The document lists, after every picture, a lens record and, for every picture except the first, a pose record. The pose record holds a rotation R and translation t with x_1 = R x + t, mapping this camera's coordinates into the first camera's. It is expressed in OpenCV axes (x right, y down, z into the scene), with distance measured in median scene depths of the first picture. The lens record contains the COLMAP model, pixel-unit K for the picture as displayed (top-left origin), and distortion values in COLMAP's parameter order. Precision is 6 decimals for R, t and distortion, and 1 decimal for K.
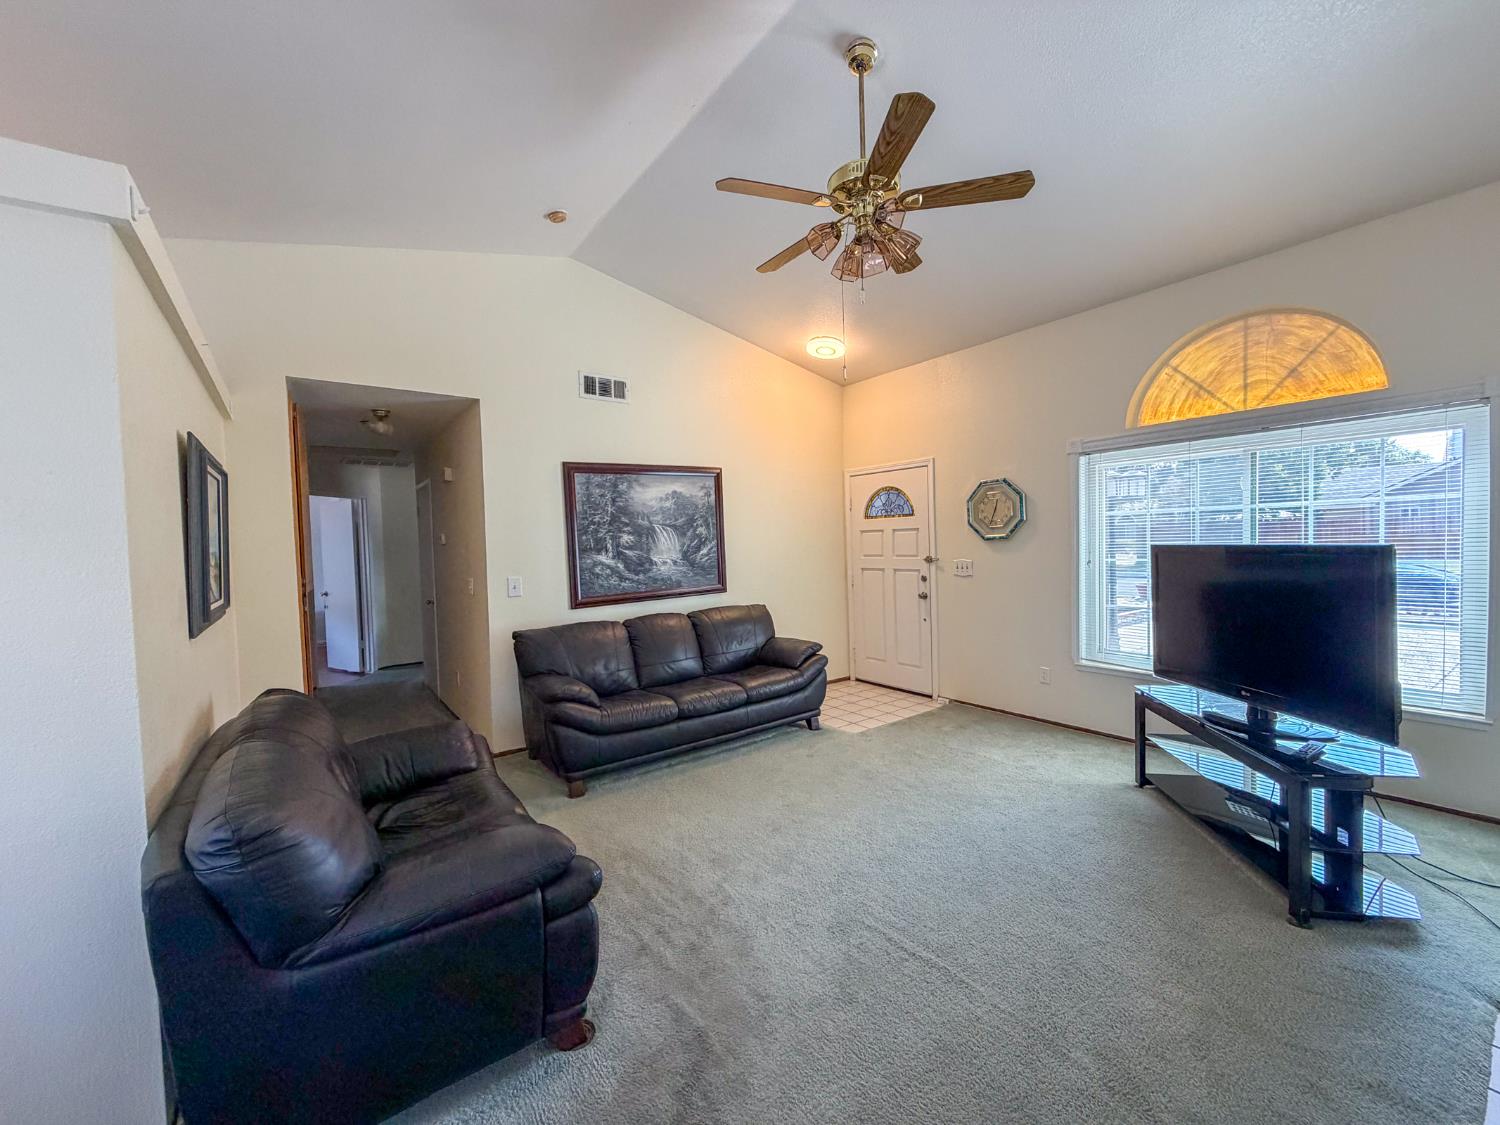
lens RADIAL K [[598.3, 0, 743.6], [0, 598.3, 561.7], [0, 0, 1]] dist [-0.001222, 0.000722]
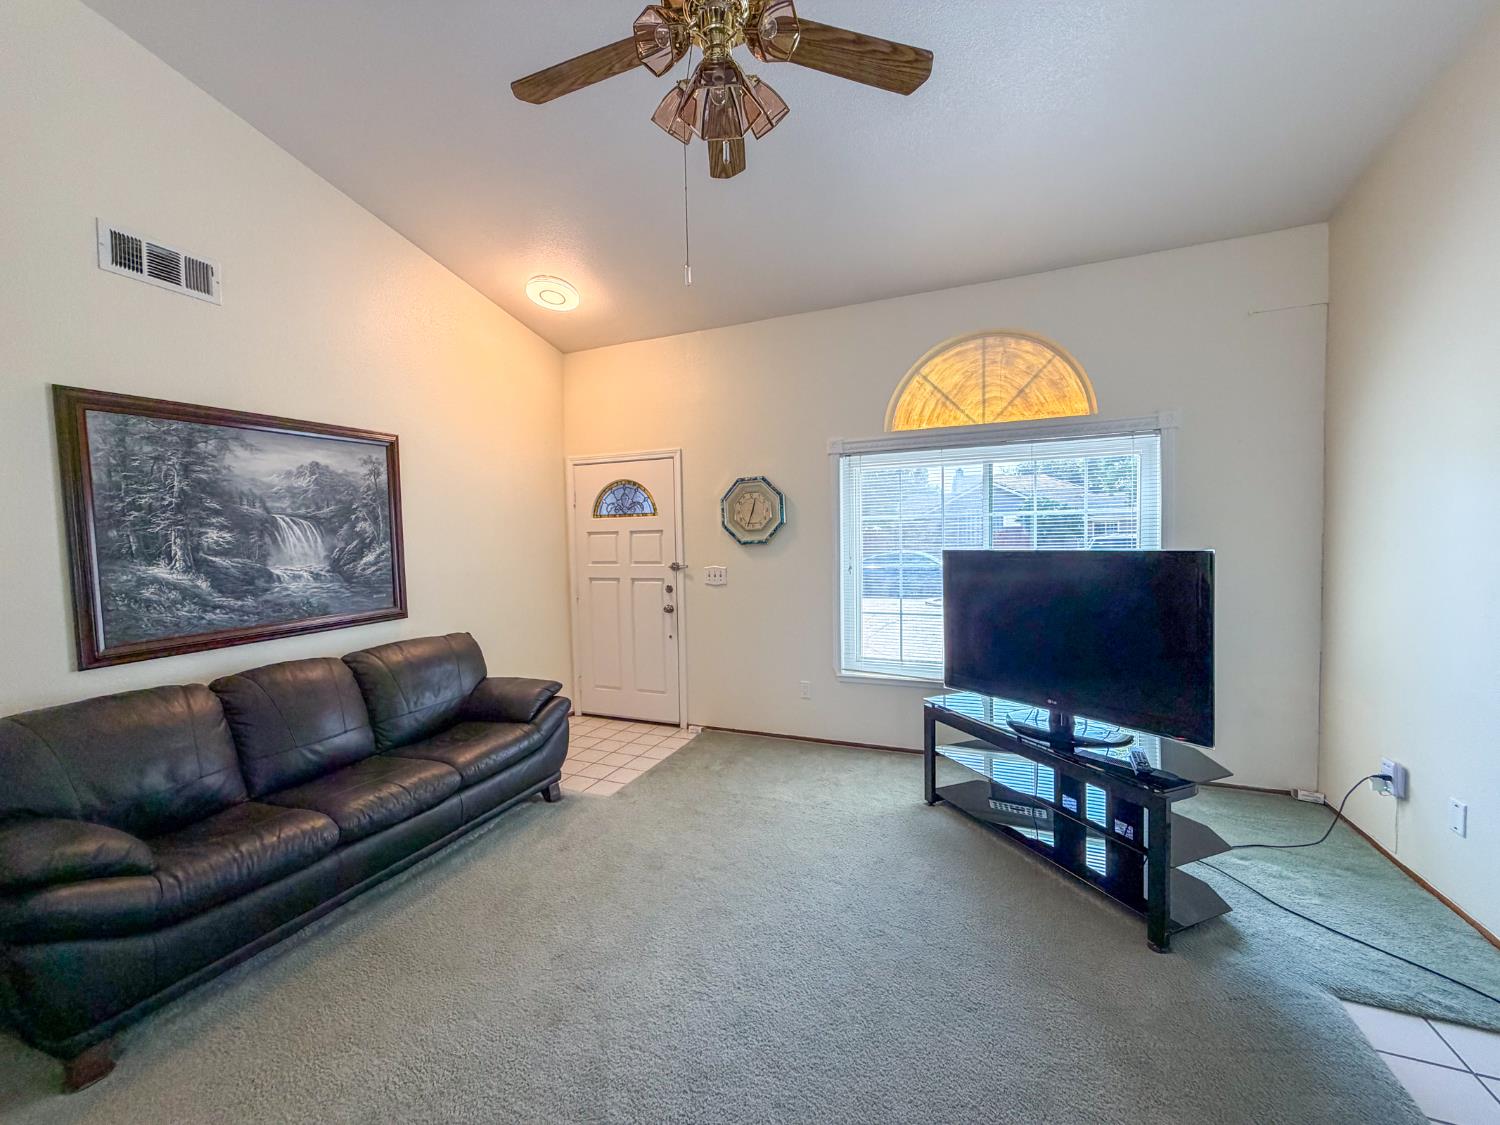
lens RADIAL K [[598.3, 0, 743.9], [0, 598.3, 561.8], [0, 0, 1]] dist [-0.001222, 0.000722]
pose [[0.855382, -0.006520, 0.517956, -0.063425], [0.010911, 0.999926, -0.005433, -0.006169], [-0.517882, 0.010298, 0.855390, 0.260059]]
